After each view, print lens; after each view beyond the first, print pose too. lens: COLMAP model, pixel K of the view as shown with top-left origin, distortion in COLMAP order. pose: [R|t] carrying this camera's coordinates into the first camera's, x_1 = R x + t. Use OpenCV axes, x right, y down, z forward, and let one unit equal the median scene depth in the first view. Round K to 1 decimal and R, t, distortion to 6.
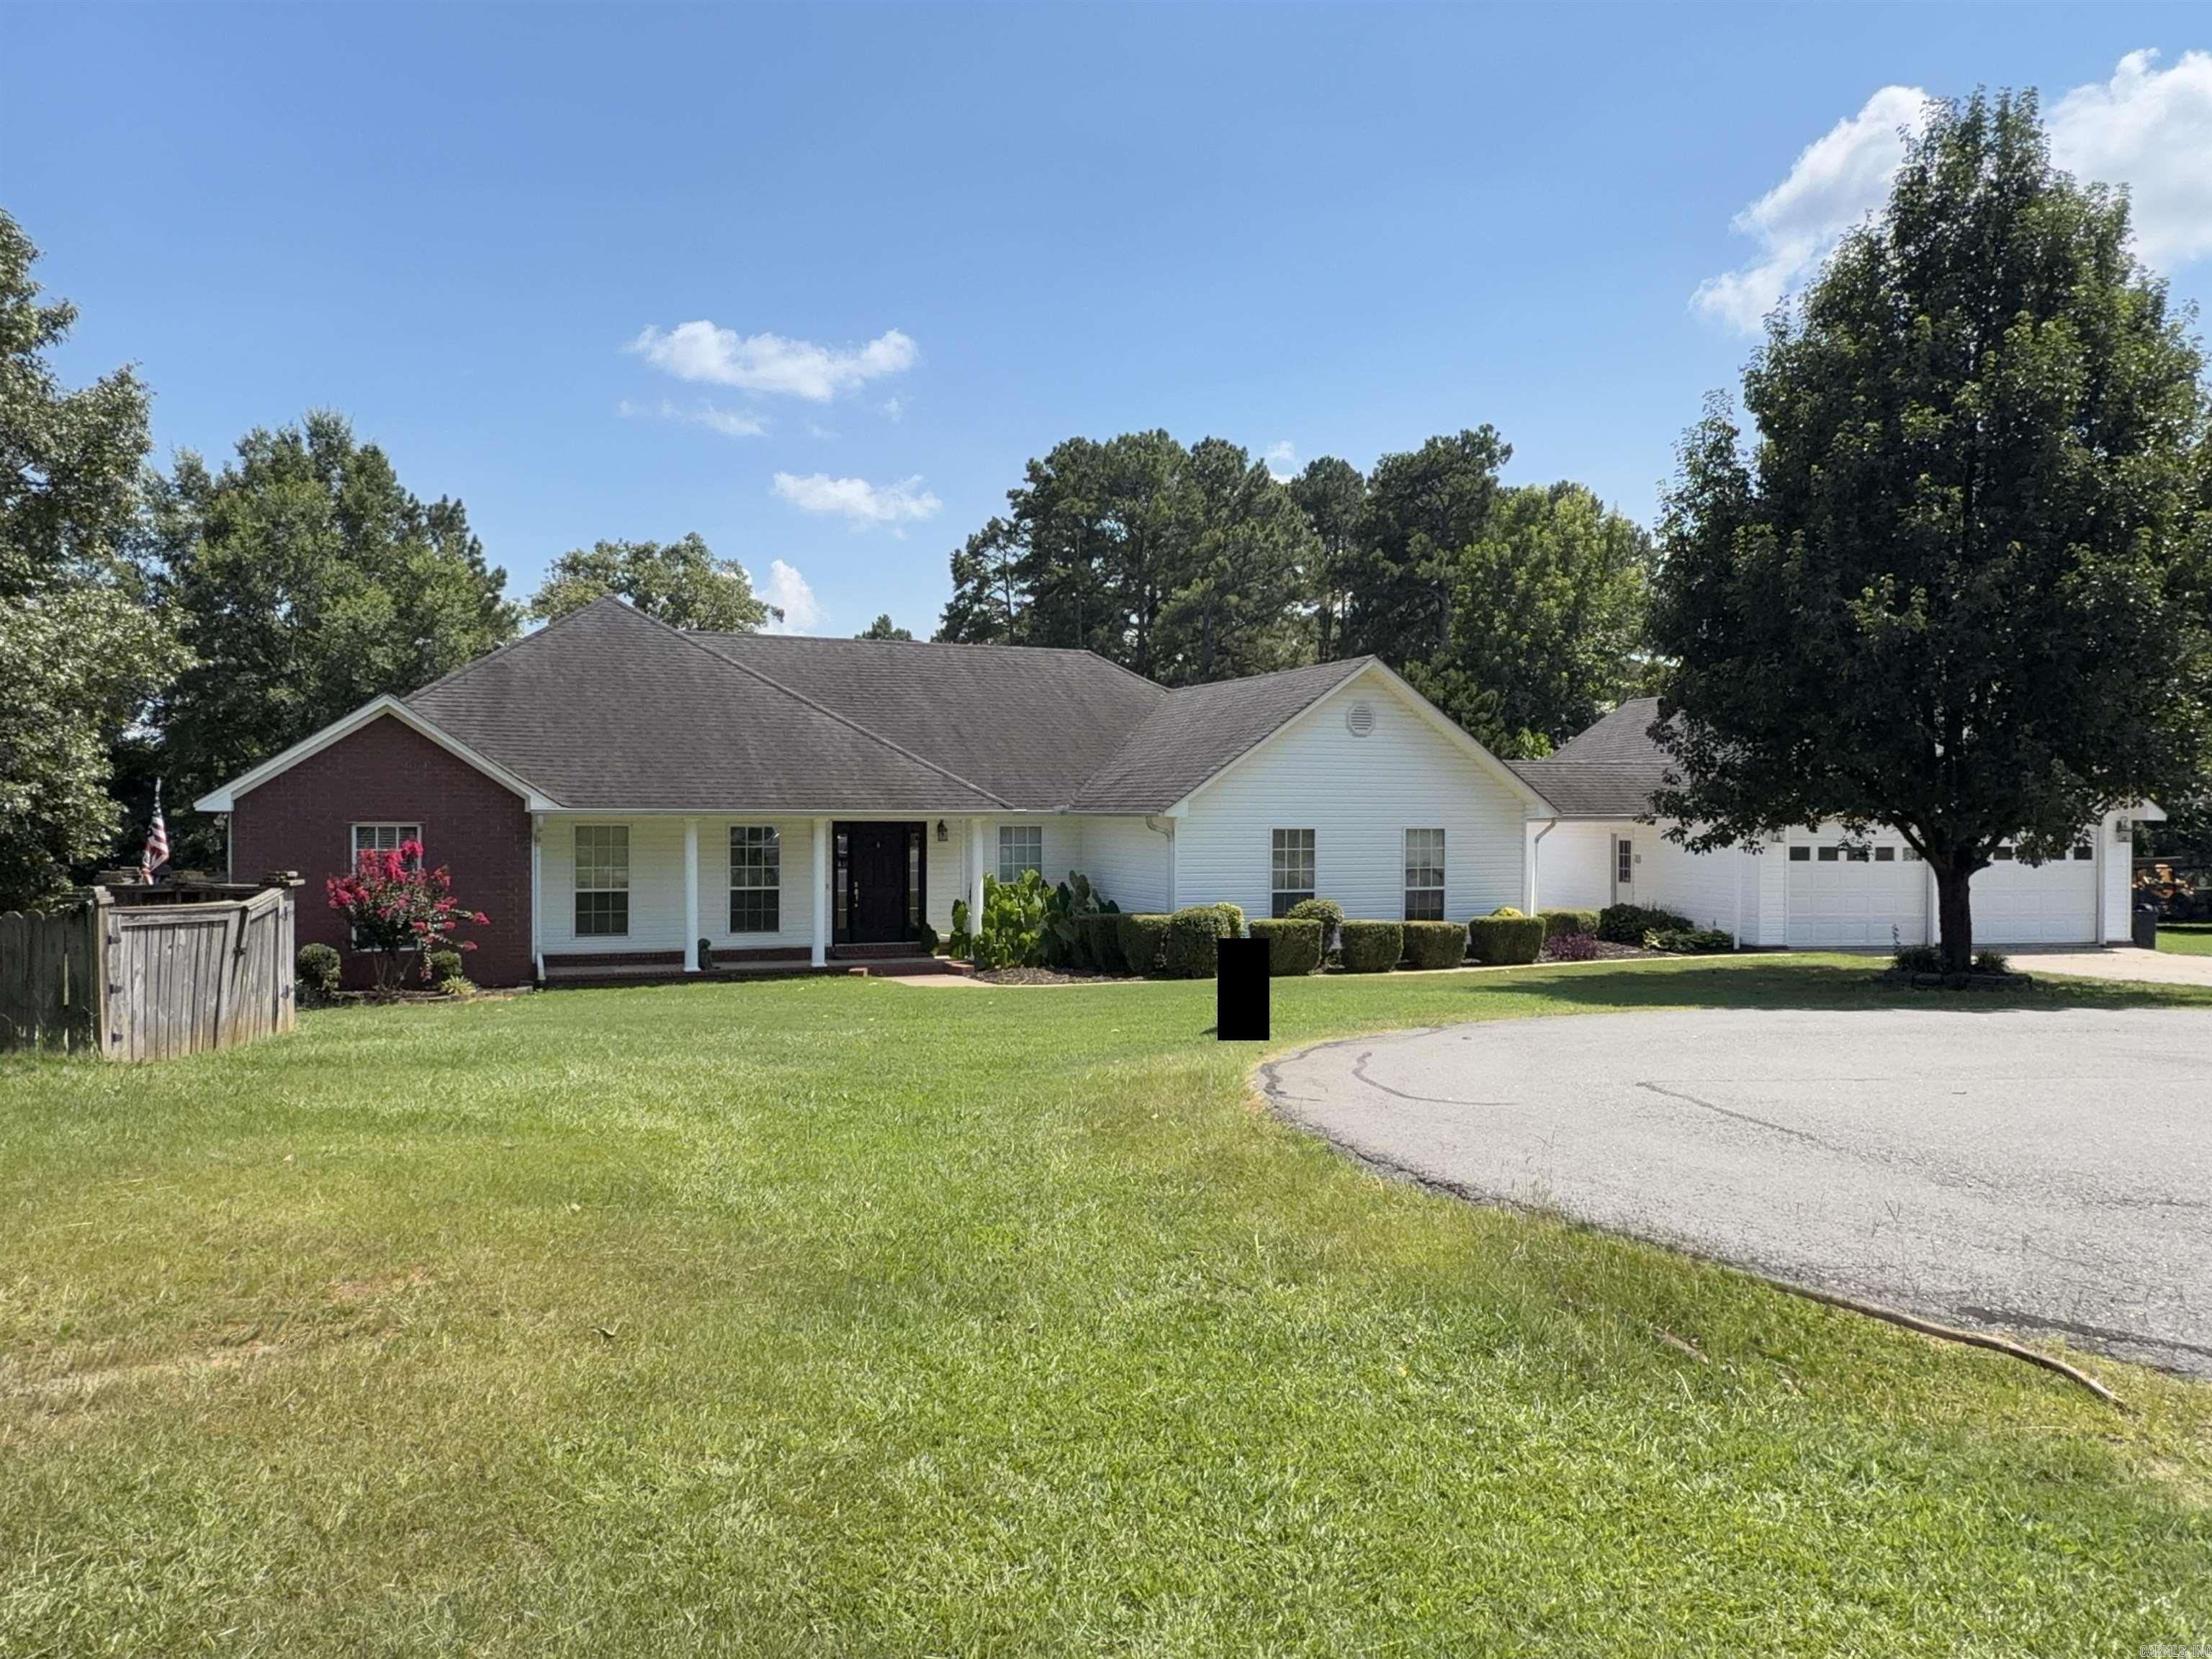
lens RADIAL K [[1525.4, 0, 1106.0], [0, 1525.4, 829.5], [0, 0, 1]] dist [0.006219, 0.001064]
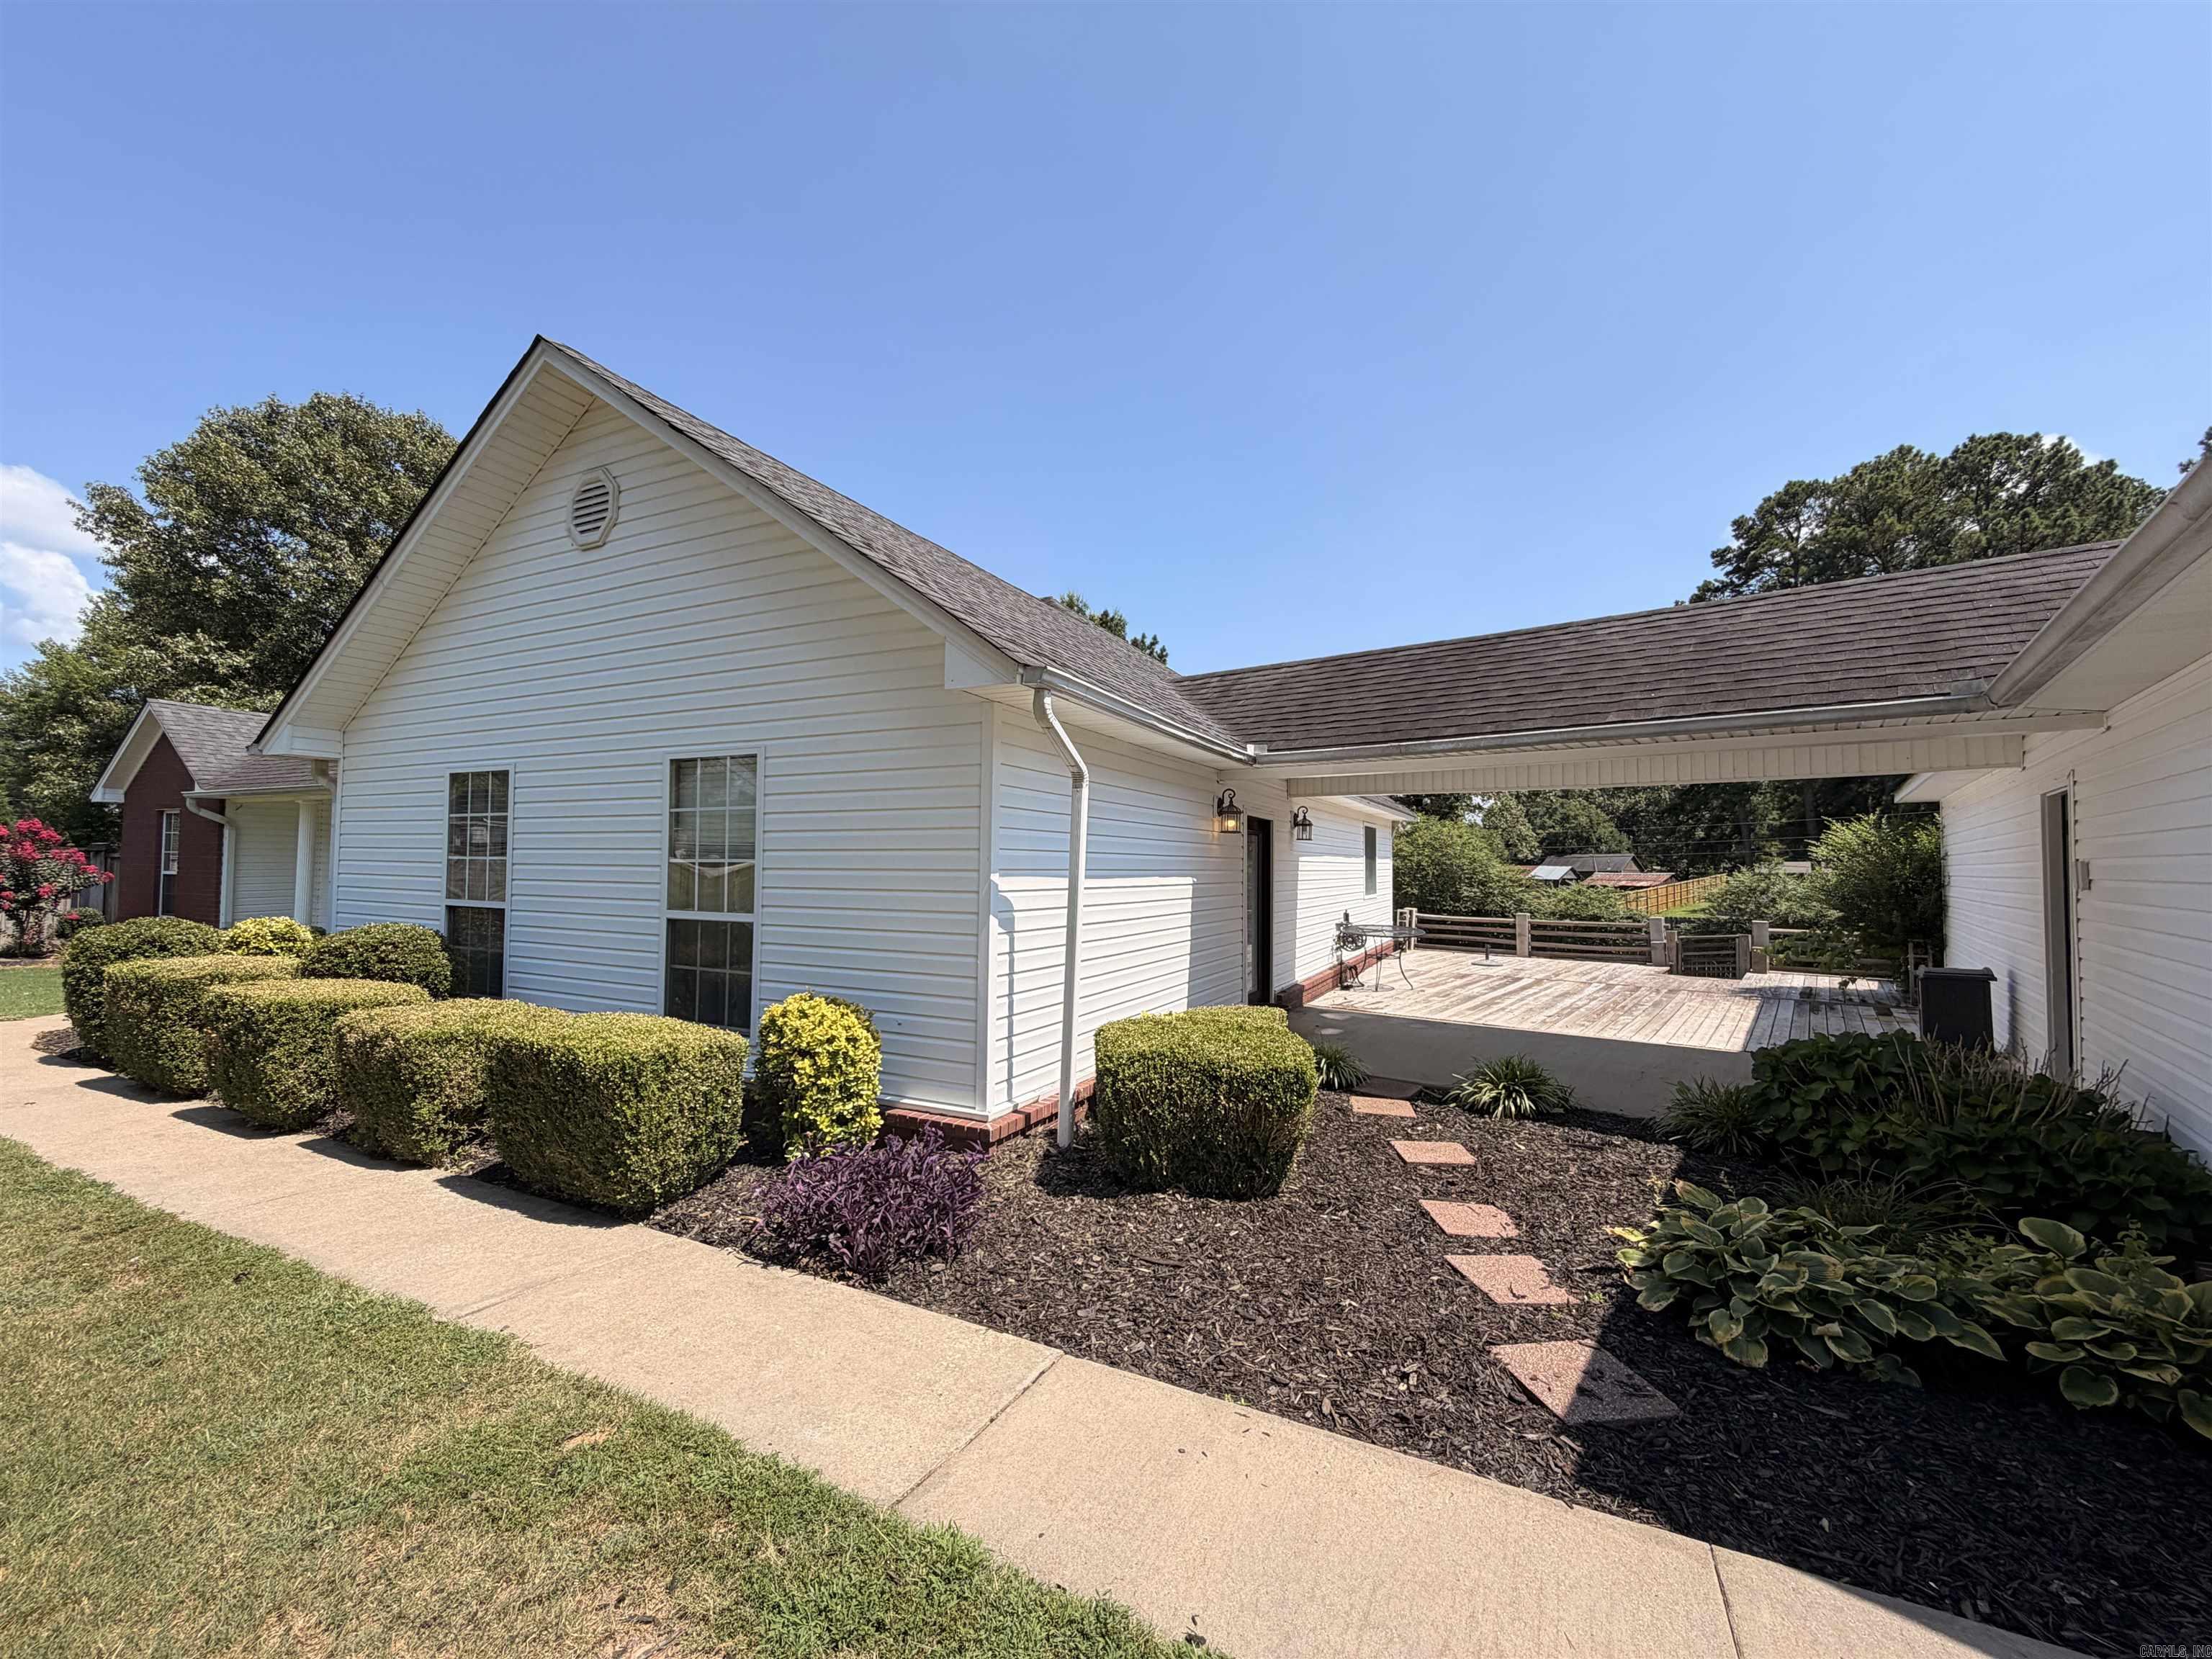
lens RADIAL K [[884.8, 0, 1106.0], [0, 884.8, 829.5], [0, 0, 1]] dist [0.000342, -0.000071]
pose [[0.645032, -0.023144, -0.763805, 0.447378], [-0.016715, 0.998875, -0.044383, 0.026420], [0.763973, 0.041395, 0.643919, 0.958821]]
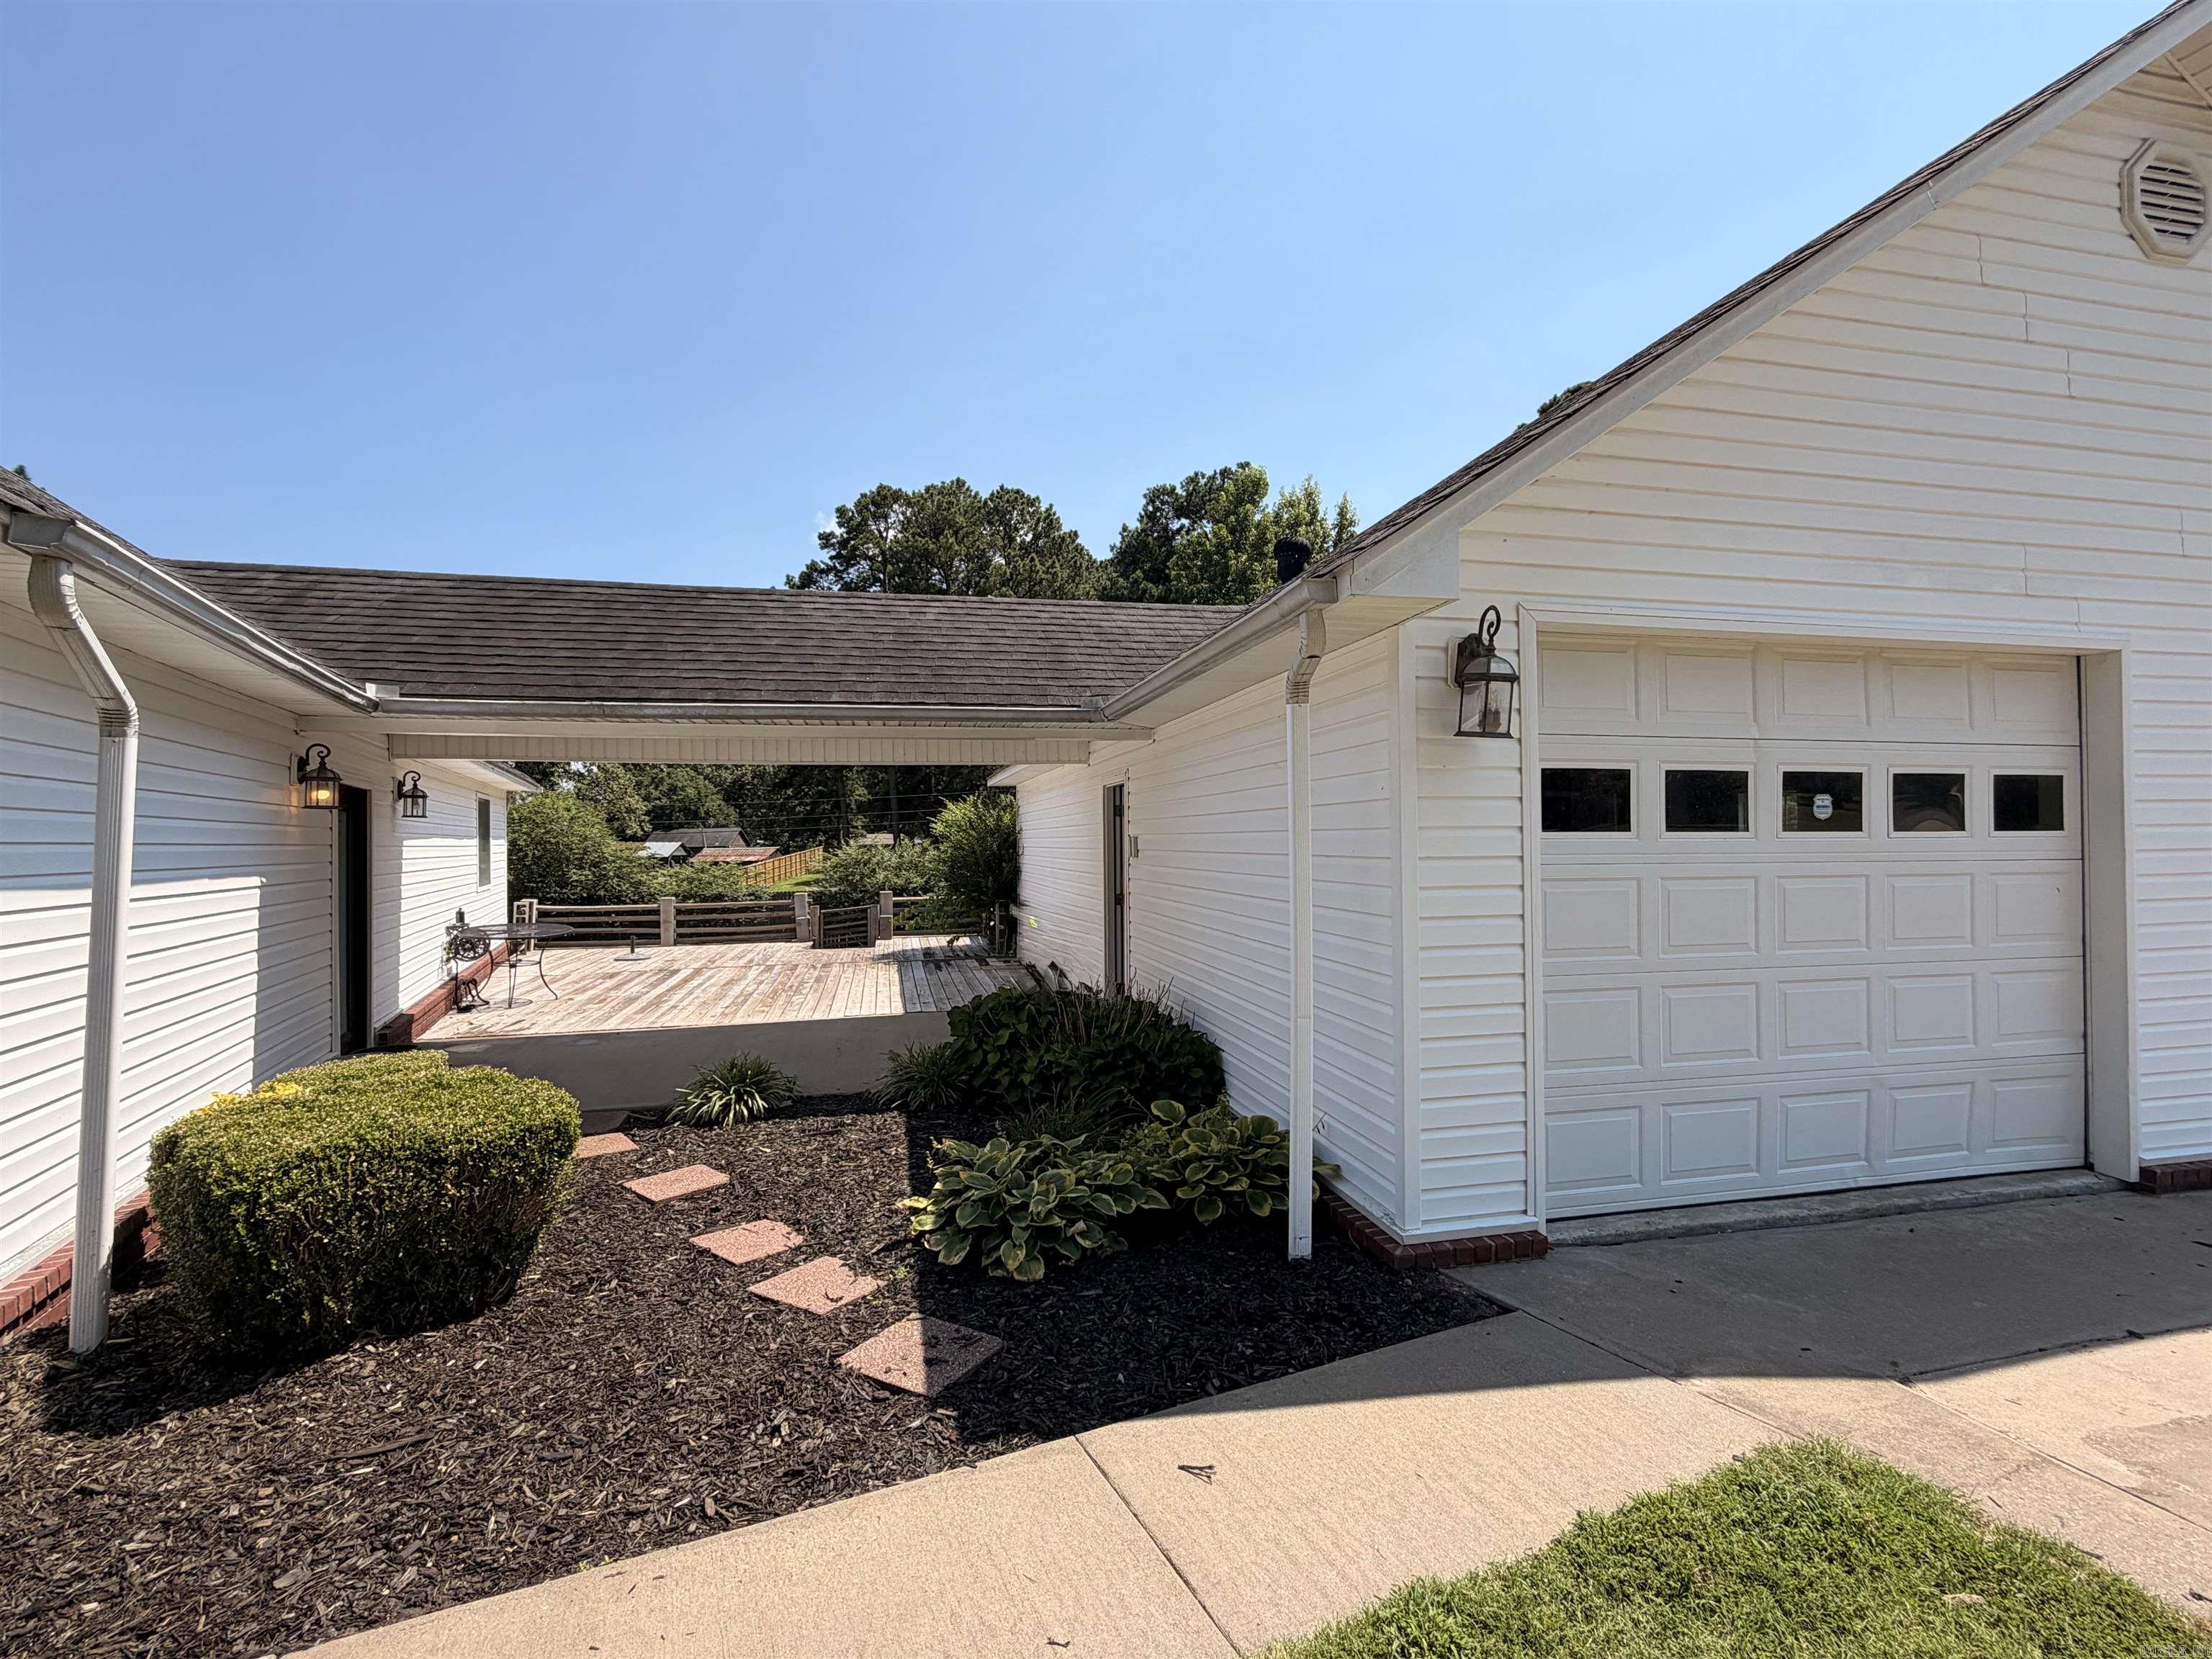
lens RADIAL K [[1000.5, 0, 1106.0], [0, 1000.5, 829.5], [0, 0, 1]] dist [-0.000094, 0.000347]
pose [[0.999692, -0.009803, 0.022781, 0.421672], [0.010233, 0.999769, -0.018878, 0.024621], [-0.022590, 0.019105, 0.999562, 0.948041]]
